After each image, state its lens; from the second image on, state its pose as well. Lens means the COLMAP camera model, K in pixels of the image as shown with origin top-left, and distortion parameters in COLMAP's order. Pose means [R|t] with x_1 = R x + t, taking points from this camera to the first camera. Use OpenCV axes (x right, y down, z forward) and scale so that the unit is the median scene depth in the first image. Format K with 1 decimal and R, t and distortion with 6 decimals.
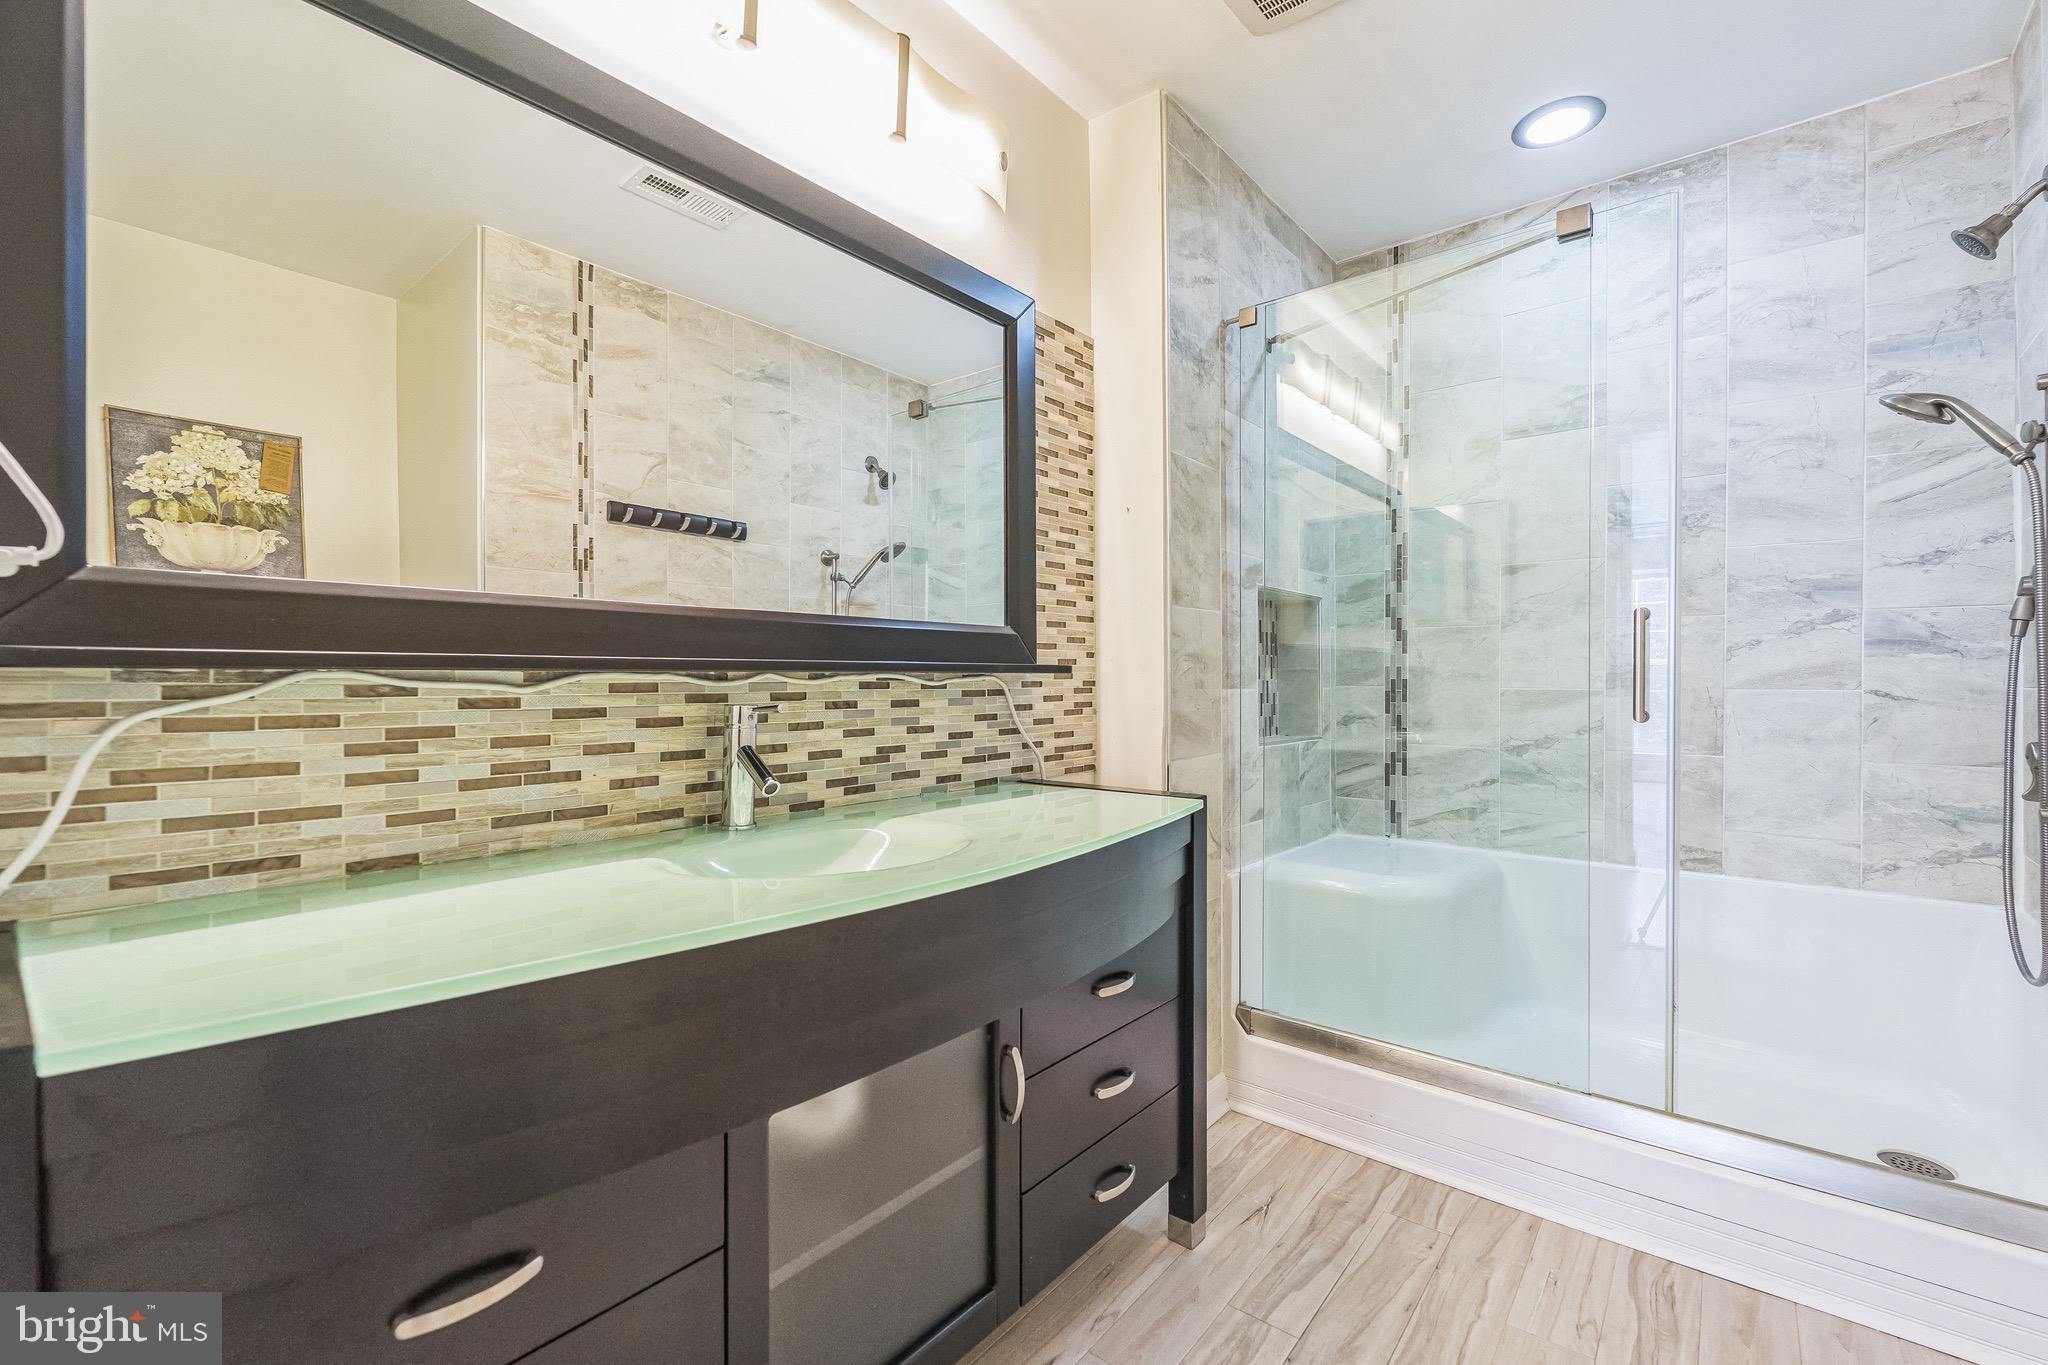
lens RADIAL K [[875.8, 0, 1021.5], [0, 875.8, 676.4], [0, 0, 1]] dist [-0.000525, -0.000204]
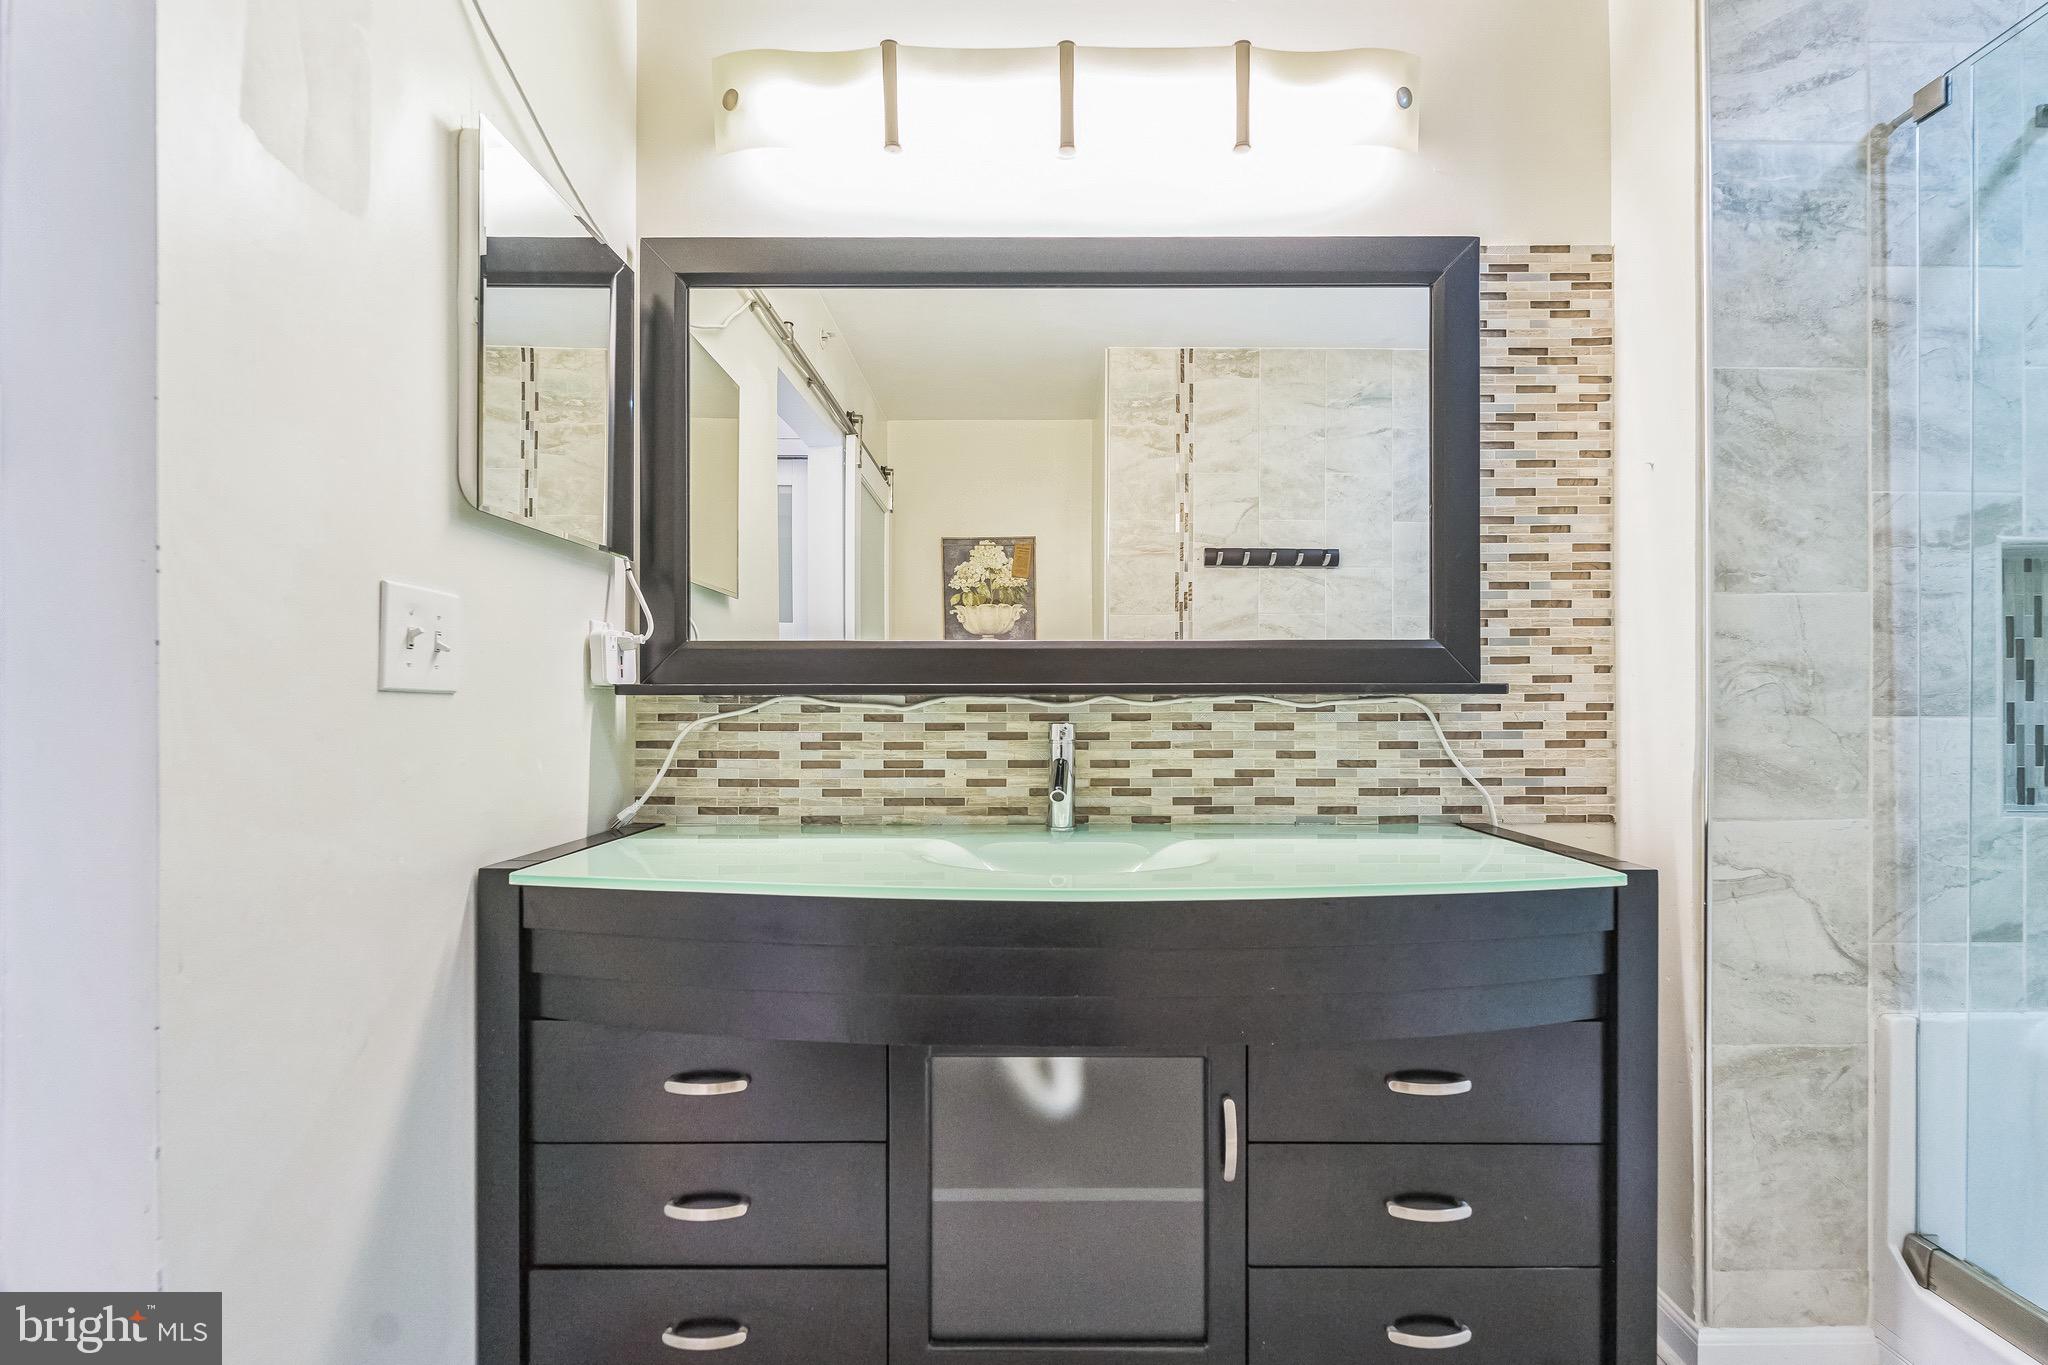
lens RADIAL K [[835.0, 0, 1026.9], [0, 835.0, 703.7], [0, 0, 1]] dist [0.000942, -0.000322]
pose [[0.640478, -0.000759, -0.767976, 0.389619], [0.002222, 0.999997, 0.000865, 0.004398], [0.767973, -0.002260, 0.640478, 0.200719]]
